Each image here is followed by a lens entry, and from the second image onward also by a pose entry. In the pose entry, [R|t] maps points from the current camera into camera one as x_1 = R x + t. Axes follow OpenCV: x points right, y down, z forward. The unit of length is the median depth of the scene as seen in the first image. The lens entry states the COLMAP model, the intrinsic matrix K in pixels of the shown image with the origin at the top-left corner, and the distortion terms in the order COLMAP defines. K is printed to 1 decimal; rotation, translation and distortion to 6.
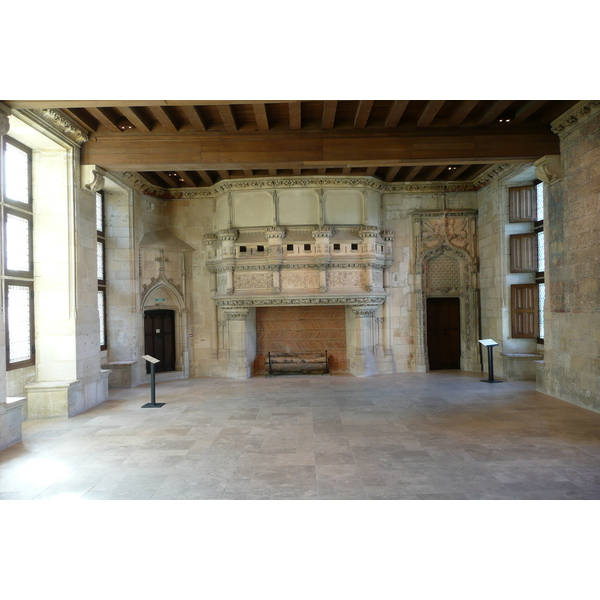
lens RADIAL K [[480.8, 0, 300.0], [0, 480.8, 300.0], [0, 0, 1]] dist [-0.026720, 0.005550]
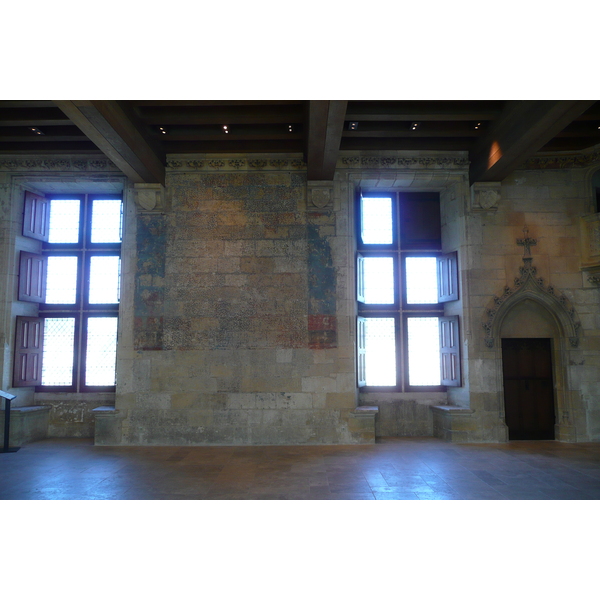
lens RADIAL K [[480.8, 0, 300.0], [0, 480.8, 300.0], [0, 0, 1]] dist [-0.026720, 0.005550]
pose [[-0.008055, 0.107502, 0.994172, -0.682947], [-0.007480, 0.994170, -0.107563, 0.045256], [-0.999940, -0.008302, -0.007204, 1.216371]]
